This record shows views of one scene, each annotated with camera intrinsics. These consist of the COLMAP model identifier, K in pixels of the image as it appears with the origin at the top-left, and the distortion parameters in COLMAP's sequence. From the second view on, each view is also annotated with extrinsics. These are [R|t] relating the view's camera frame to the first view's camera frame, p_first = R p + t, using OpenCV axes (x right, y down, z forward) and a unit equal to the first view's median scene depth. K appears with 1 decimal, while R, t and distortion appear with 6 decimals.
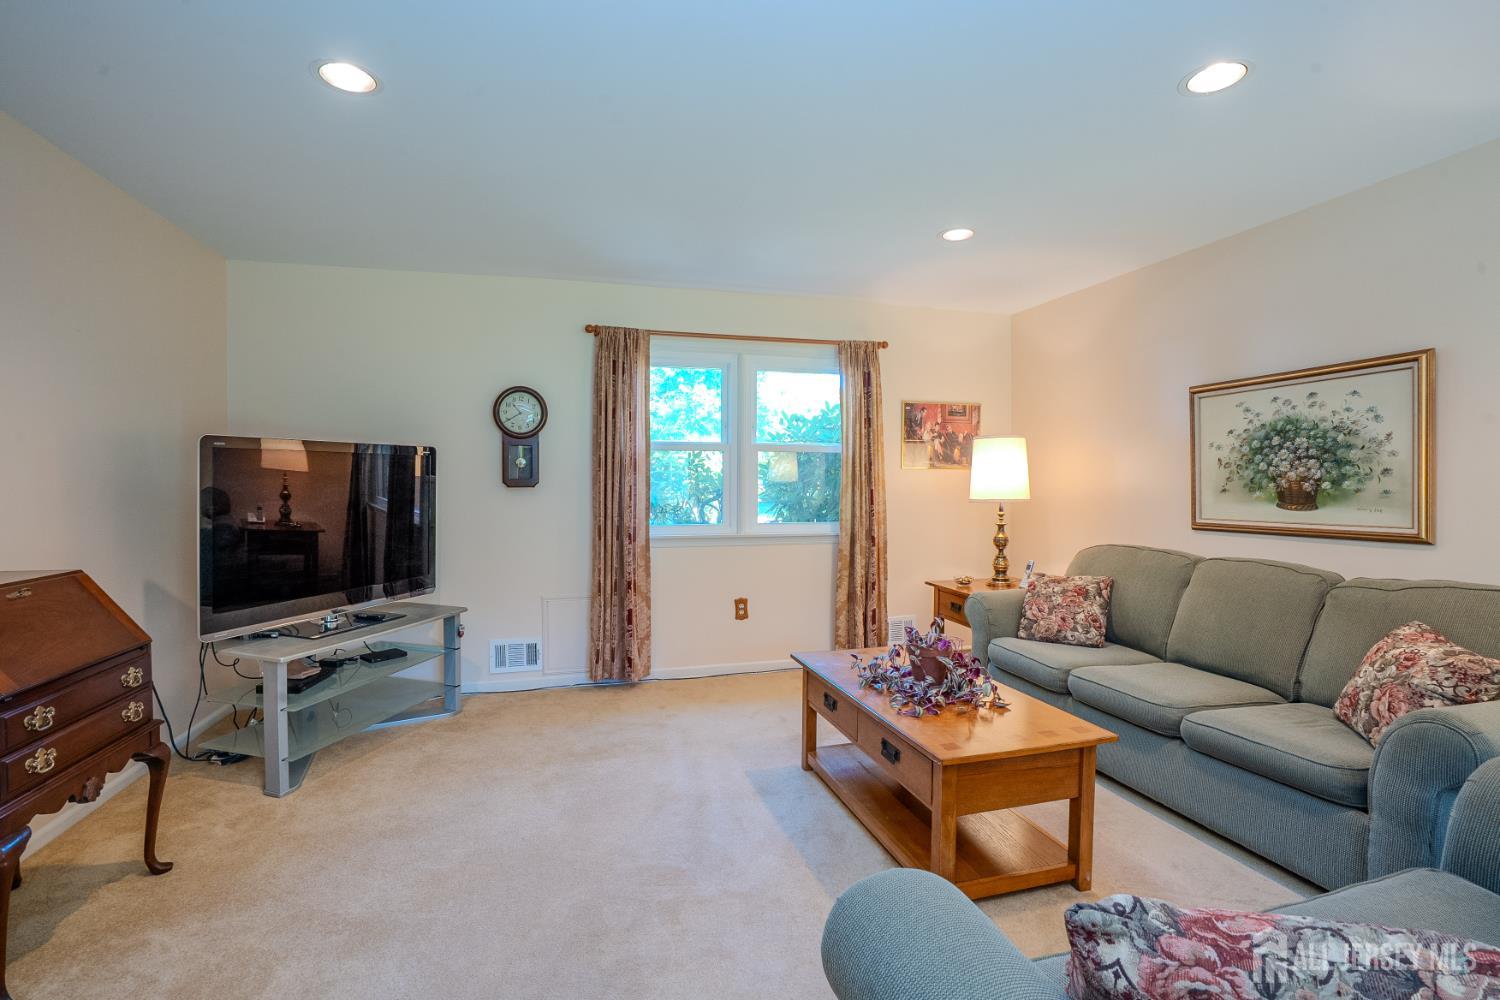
lens RADIAL K [[690.5, 0, 756.9], [0, 690.5, 493.1], [0, 0, 1]] dist [-0.057874, 0.022160]
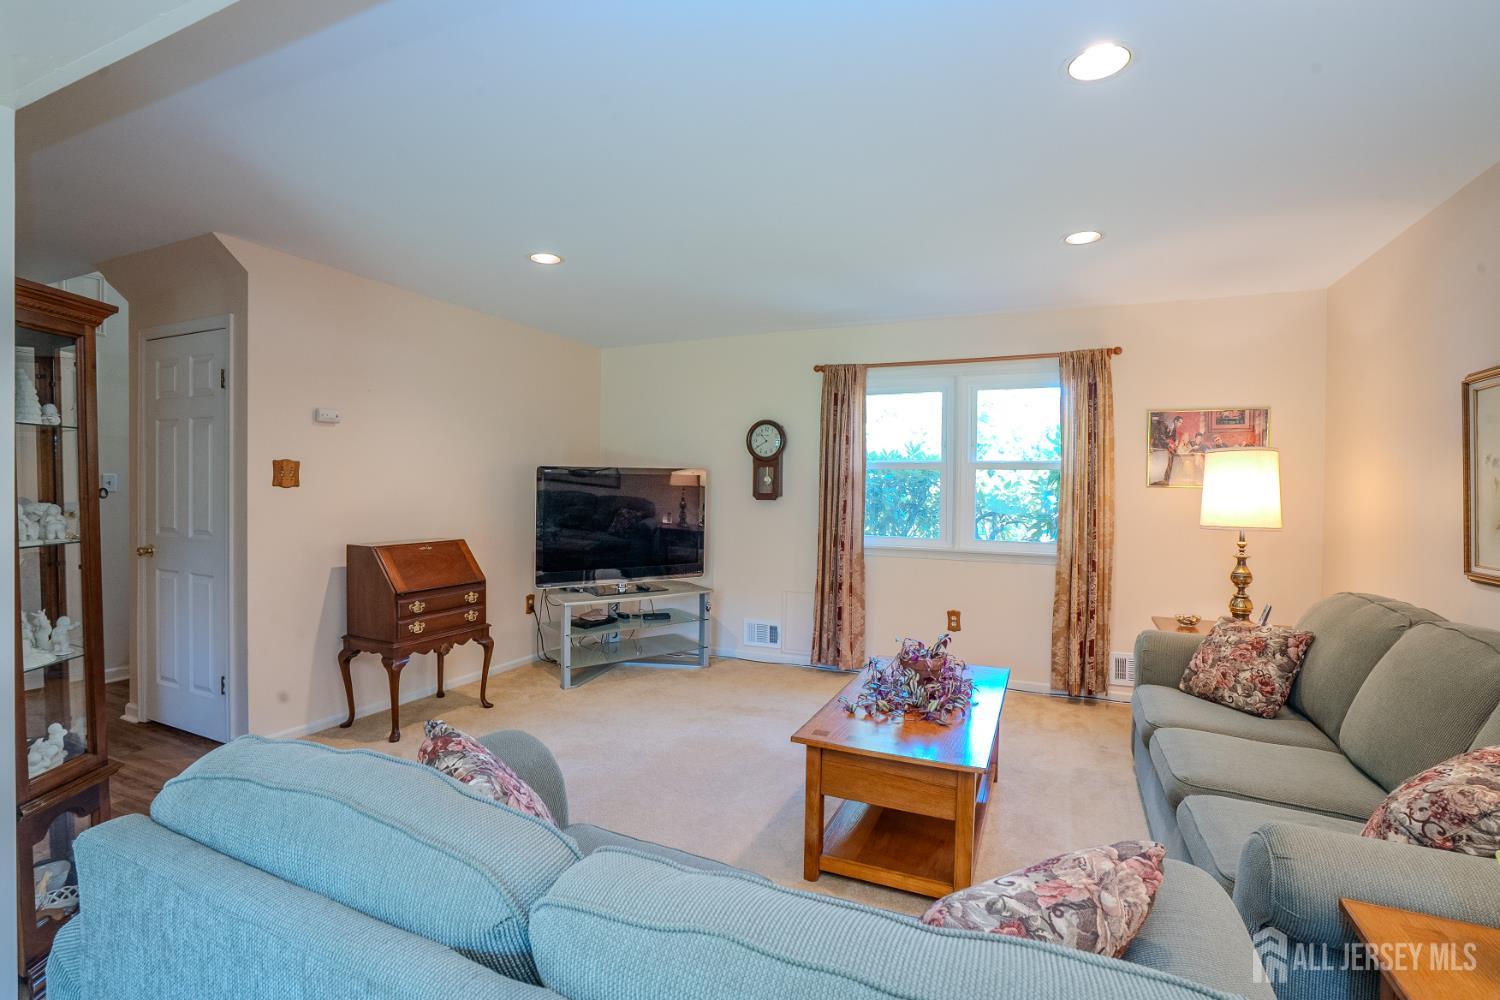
lens RADIAL K [[690.5, 0, 750.1], [0, 690.5, 491.1], [0, 0, 1]] dist [-0.057874, 0.022160]
pose [[0.767027, 0.012693, -0.641490, 0.438179], [-0.023297, 0.999696, -0.008075, -0.013384], [0.641192, 0.021139, 0.767089, 0.008380]]
